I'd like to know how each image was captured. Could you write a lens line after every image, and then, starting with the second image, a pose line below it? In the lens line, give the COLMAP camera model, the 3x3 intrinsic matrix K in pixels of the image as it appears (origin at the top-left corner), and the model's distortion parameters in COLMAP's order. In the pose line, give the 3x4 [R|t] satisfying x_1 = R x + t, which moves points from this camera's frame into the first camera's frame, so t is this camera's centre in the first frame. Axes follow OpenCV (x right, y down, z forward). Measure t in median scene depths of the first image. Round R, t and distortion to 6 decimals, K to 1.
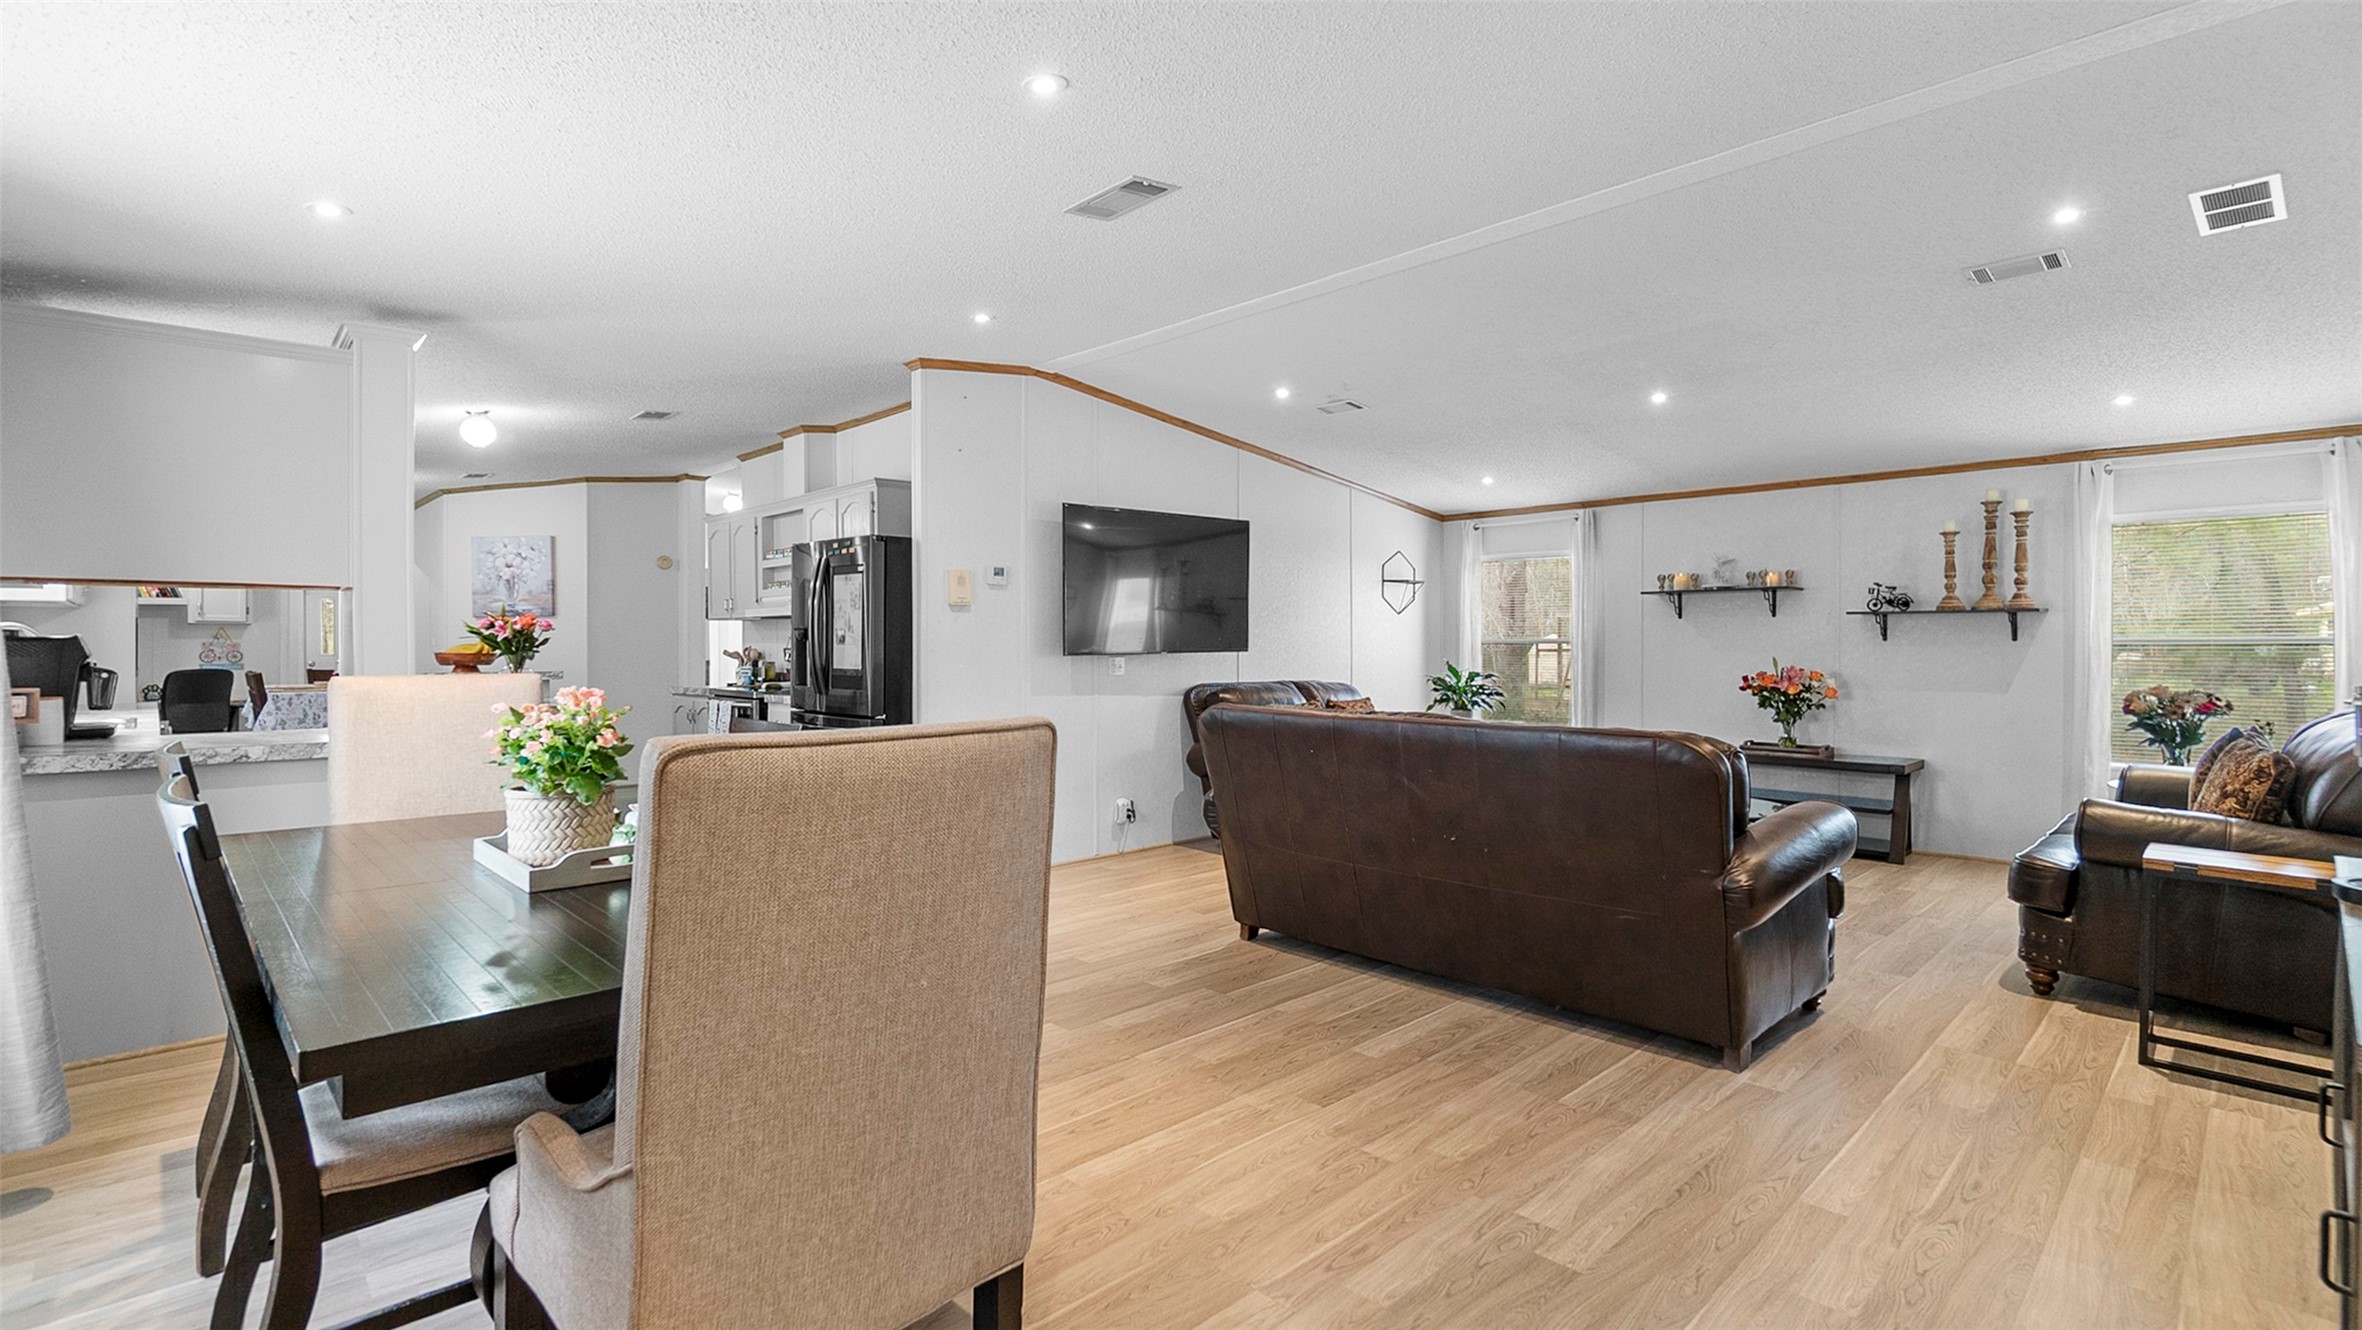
lens RADIAL K [[1045.5, 0, 1171.6], [0, 1045.5, 674.6], [0, 0, 1]] dist [-0.000789, 0.000401]
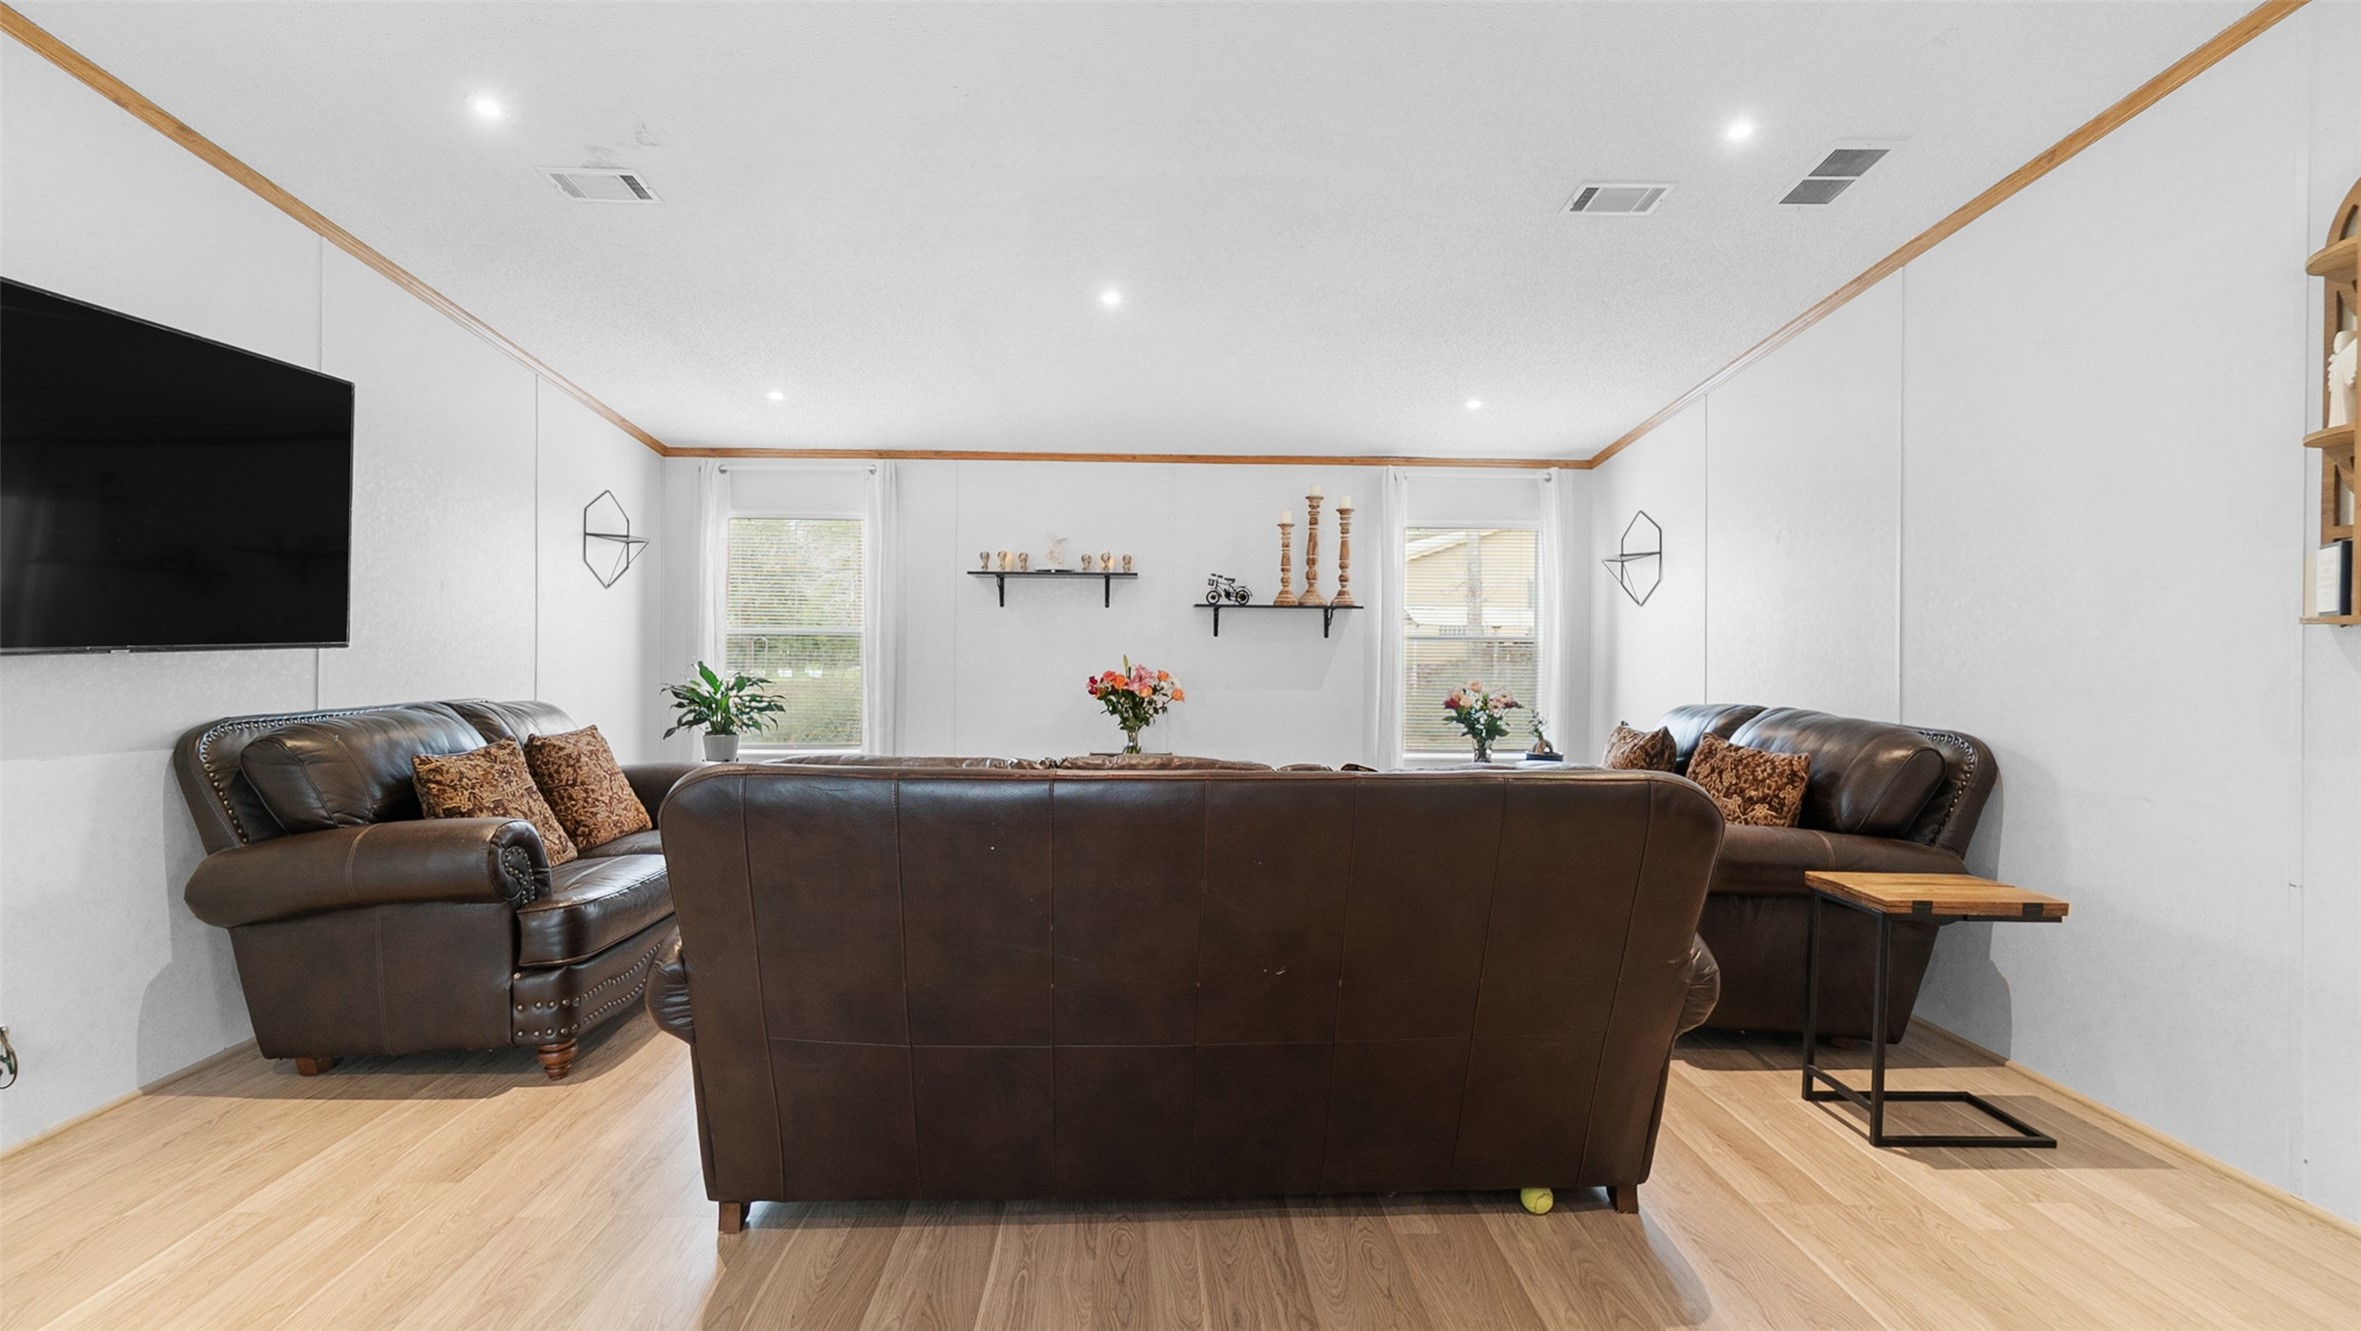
lens RADIAL K [[1041.7, 0, 1173.4], [0, 1041.7, 643.7], [0, 0, 1]] dist [-0.002698, -0.000339]
pose [[0.668692, 0.003389, 0.743532, -0.032780], [0.012659, 0.999793, -0.015941, -0.011422], [-0.743432, 0.020072, 0.668511, 0.402354]]
